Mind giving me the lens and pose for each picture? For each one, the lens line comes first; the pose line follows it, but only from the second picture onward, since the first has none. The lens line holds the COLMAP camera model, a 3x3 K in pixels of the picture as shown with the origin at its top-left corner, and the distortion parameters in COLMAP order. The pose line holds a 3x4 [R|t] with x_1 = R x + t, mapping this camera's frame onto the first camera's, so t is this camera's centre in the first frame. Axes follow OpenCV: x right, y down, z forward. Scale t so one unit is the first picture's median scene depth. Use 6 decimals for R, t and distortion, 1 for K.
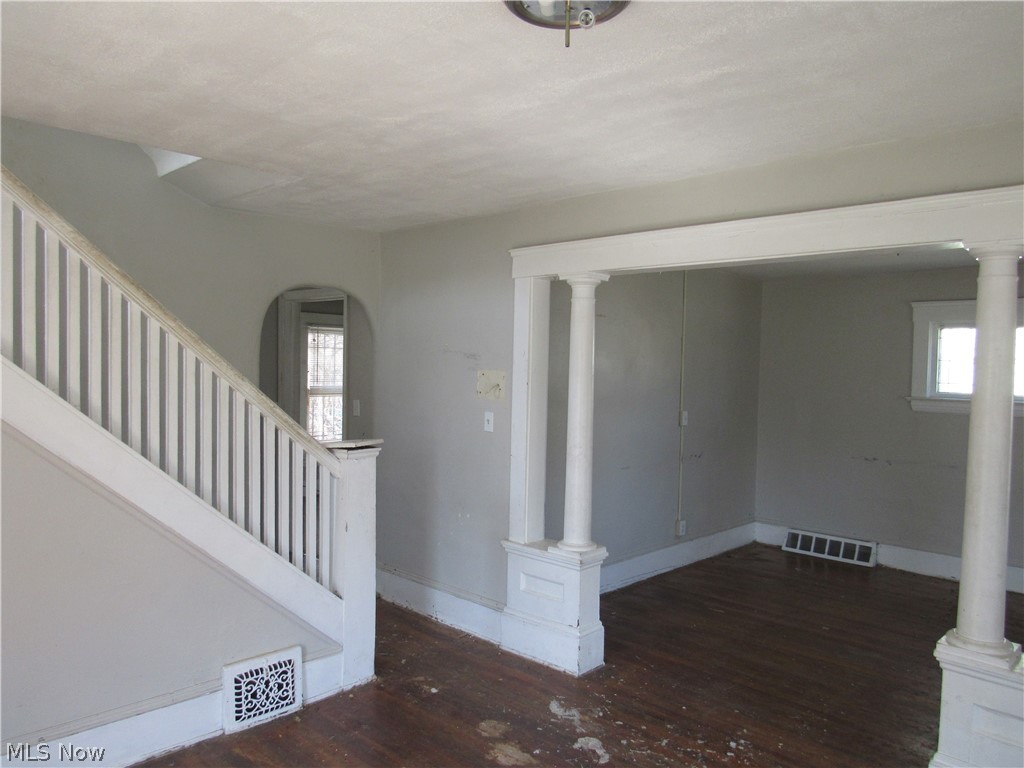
lens RADIAL K [[727.3, 0, 516.1], [0, 727.3, 378.1], [0, 0, 1]] dist [-0.026417, -0.000050]
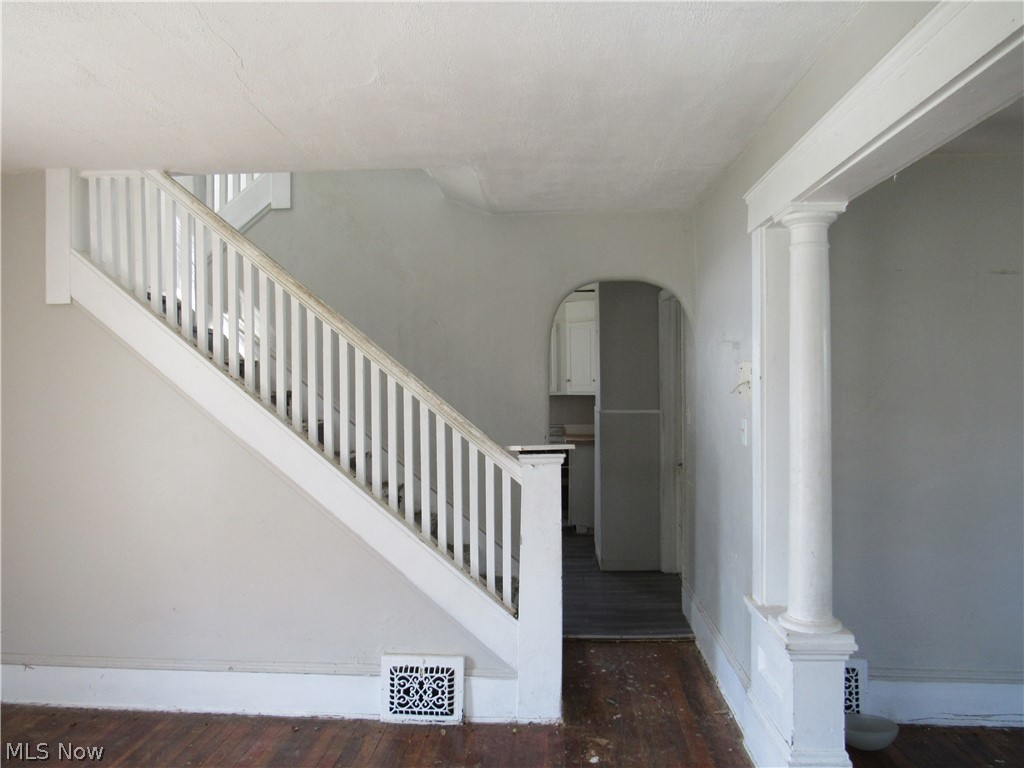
lens RADIAL K [[727.3, 0, 503.7], [0, 727.3, 380.0], [0, 0, 1]] dist [-0.026417, -0.000050]
pose [[0.648850, -0.022813, -0.760575, 0.486257], [0.000551, 0.999564, -0.029511, 0.037615], [0.760916, 0.018729, 0.648580, 0.437658]]
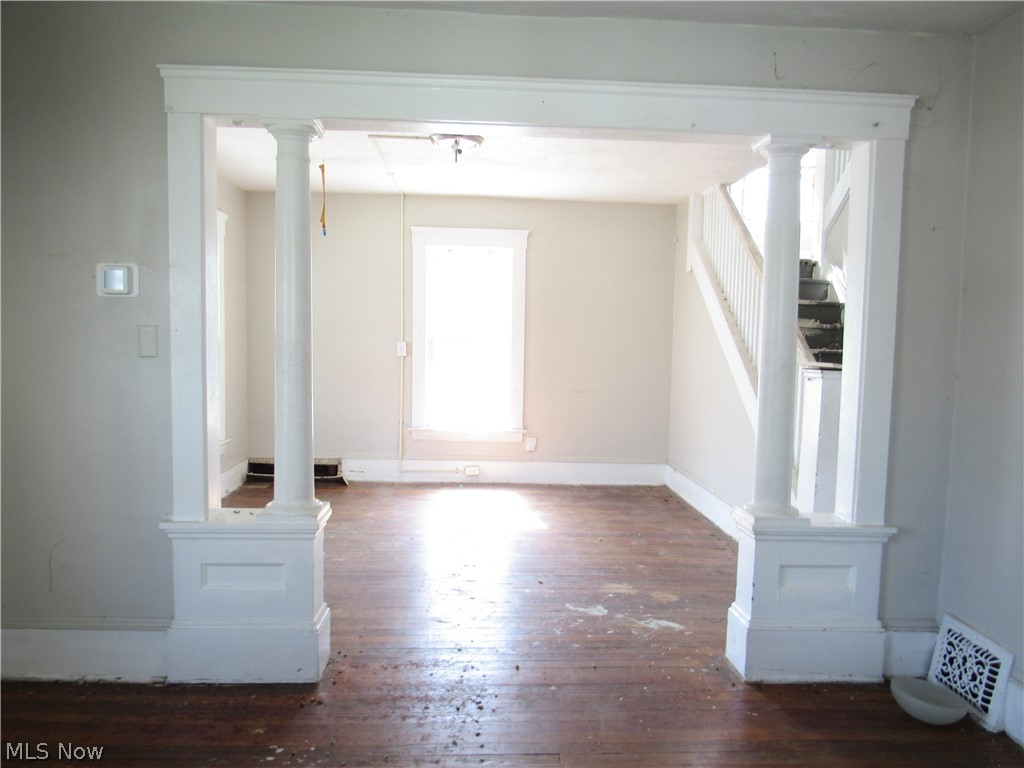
lens RADIAL K [[727.3, 0, 510.5], [0, 727.3, 377.2], [0, 0, 1]] dist [-0.026417, -0.000050]
pose [[-0.670753, 0.011645, -0.741589, 0.967564], [-0.051668, 0.996714, 0.062385, 0.074444], [0.739879, 0.080162, -0.667947, 1.534562]]
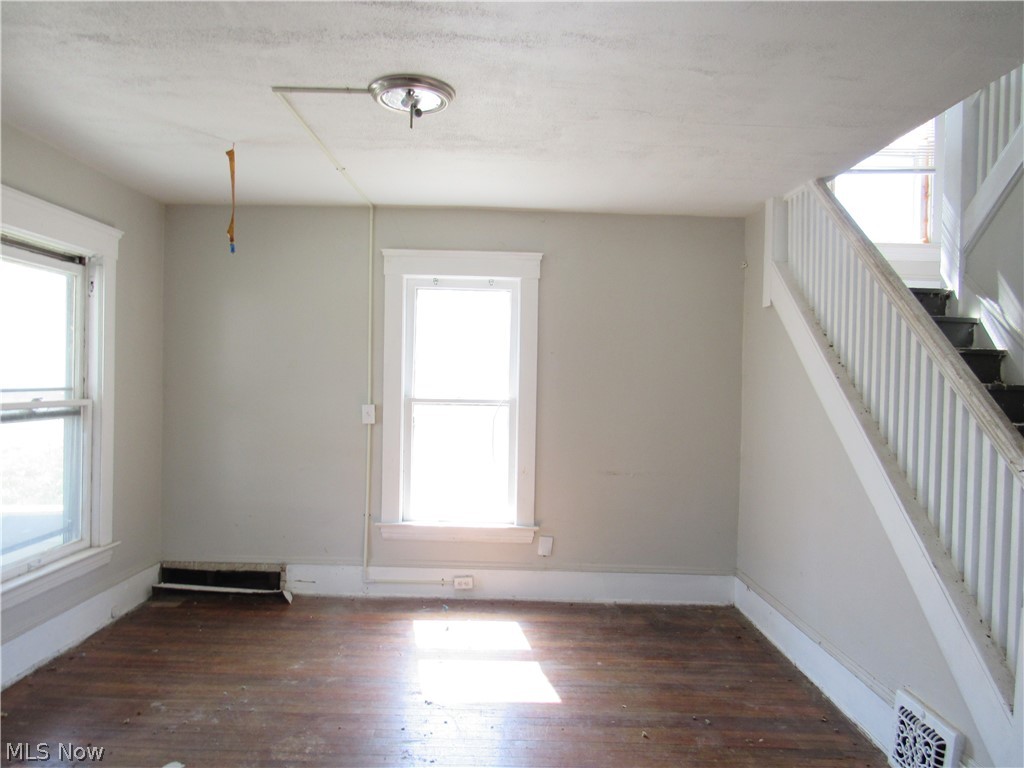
lens RADIAL K [[727.3, 0, 509.6], [0, 727.3, 383.2], [0, 0, 1]] dist [-0.026417, -0.000050]
pose [[-0.707513, -0.033039, -0.705928, 0.534838], [-0.053056, 0.998571, 0.006439, 0.051022], [0.704706, 0.042009, -0.708254, 1.218784]]
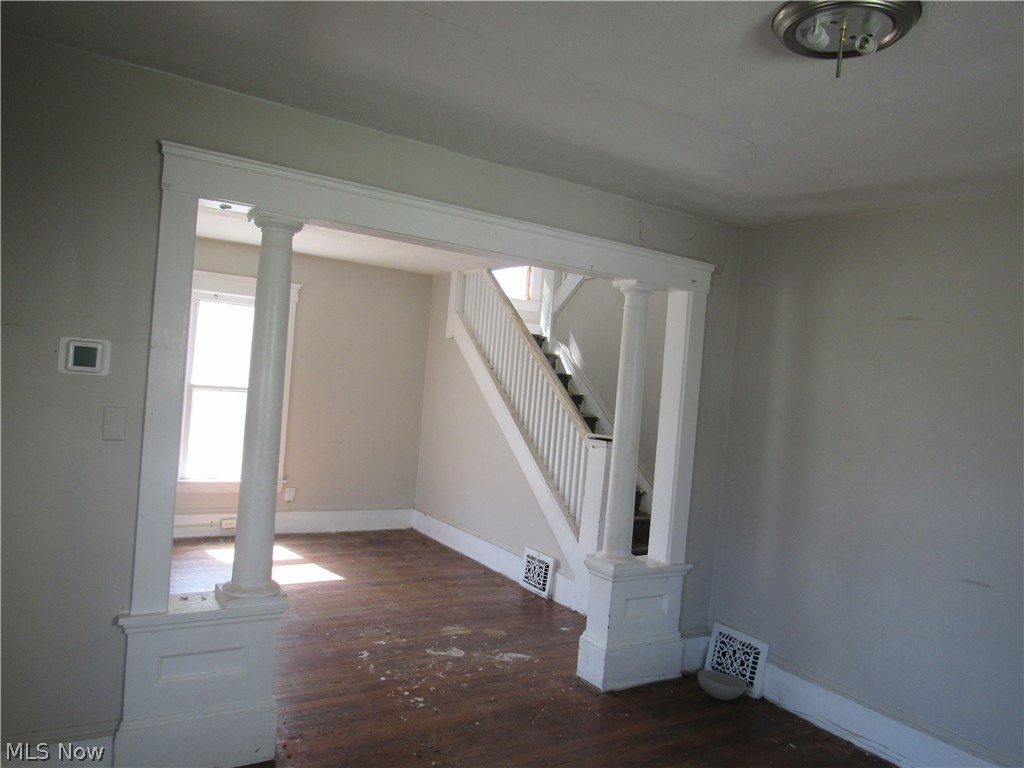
lens RADIAL K [[727.3, 0, 512.3], [0, 727.3, 374.4], [0, 0, 1]] dist [-0.026417, -0.000050]
pose [[-0.209755, -0.042762, -0.976819, 1.290557], [-0.109441, 0.993792, -0.020005, 0.023968], [0.971610, 0.102708, -0.213132, 1.249735]]
